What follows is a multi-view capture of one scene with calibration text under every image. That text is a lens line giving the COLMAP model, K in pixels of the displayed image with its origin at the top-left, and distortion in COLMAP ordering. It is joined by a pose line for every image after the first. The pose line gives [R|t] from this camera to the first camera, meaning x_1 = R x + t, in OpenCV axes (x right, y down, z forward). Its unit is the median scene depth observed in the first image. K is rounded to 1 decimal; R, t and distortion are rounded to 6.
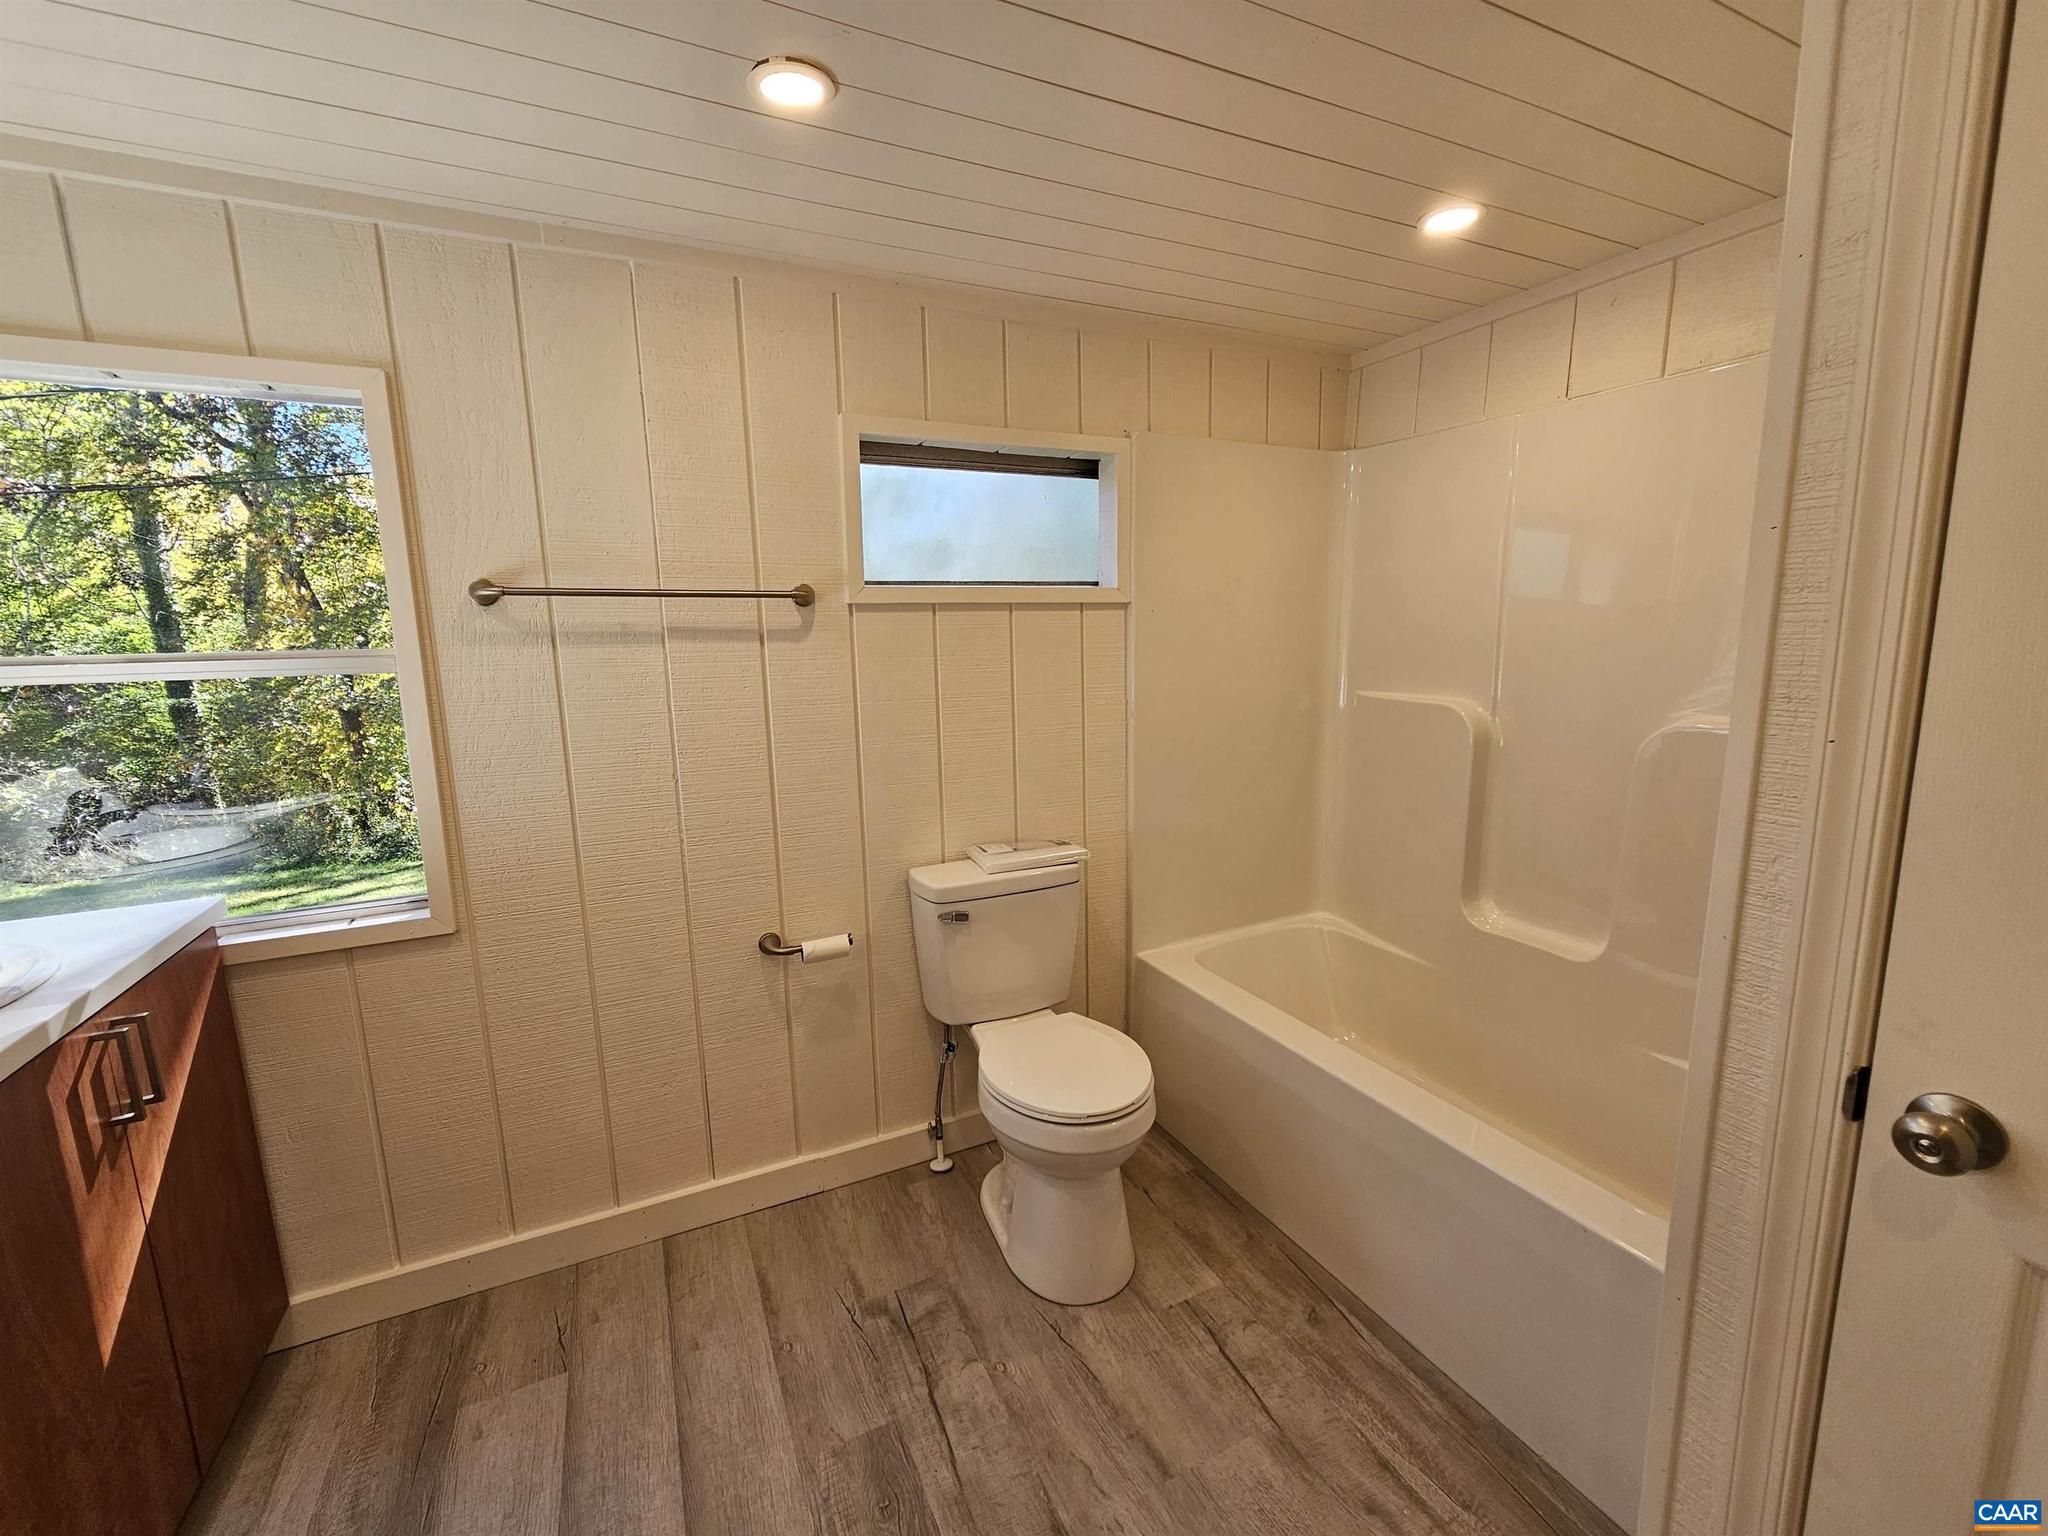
lens RADIAL K [[847.6, 0, 1016.2], [0, 847.6, 765.7], [0, 0, 1]] dist [0.000571, 0.000244]
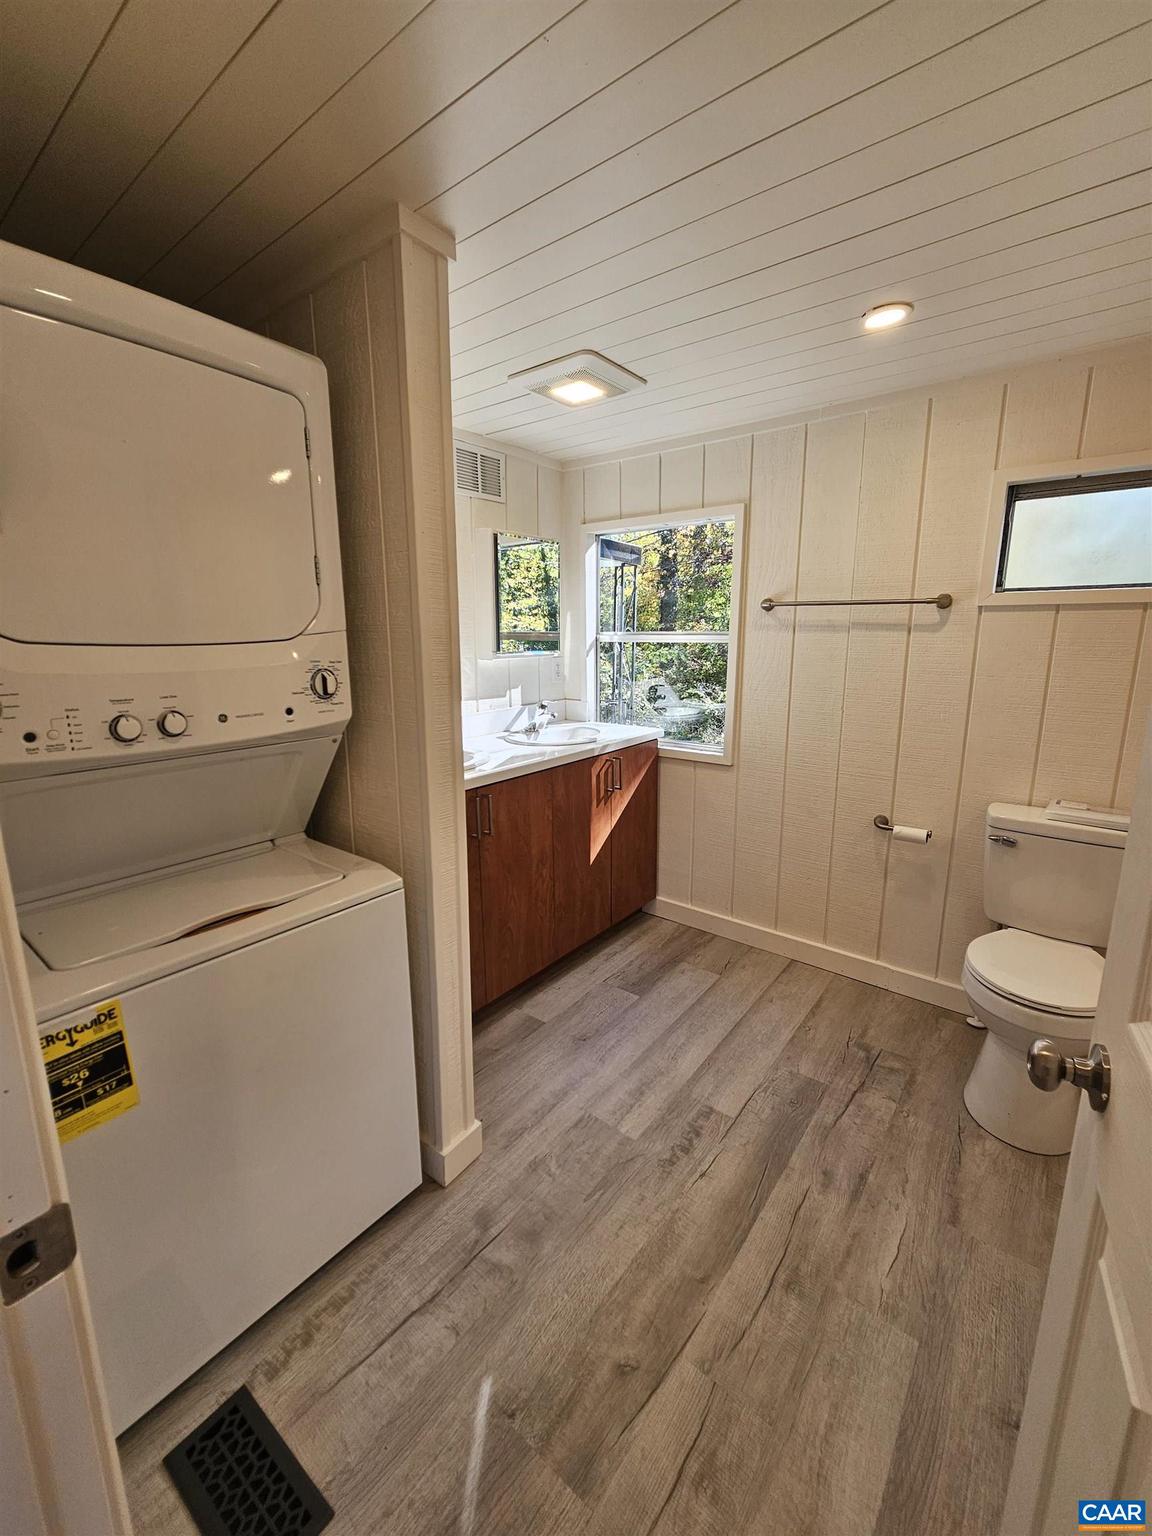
lens RADIAL K [[635.7, 0, 576.0], [0, 635.7, 768.0], [0, 0, 1]] dist [0.000571, 0.000244]
pose [[0.439764, 0.202276, -0.875038, 0.581234], [-0.153267, 0.976917, 0.148800, 0.023276], [0.884939, 0.068677, 0.460616, -0.088985]]
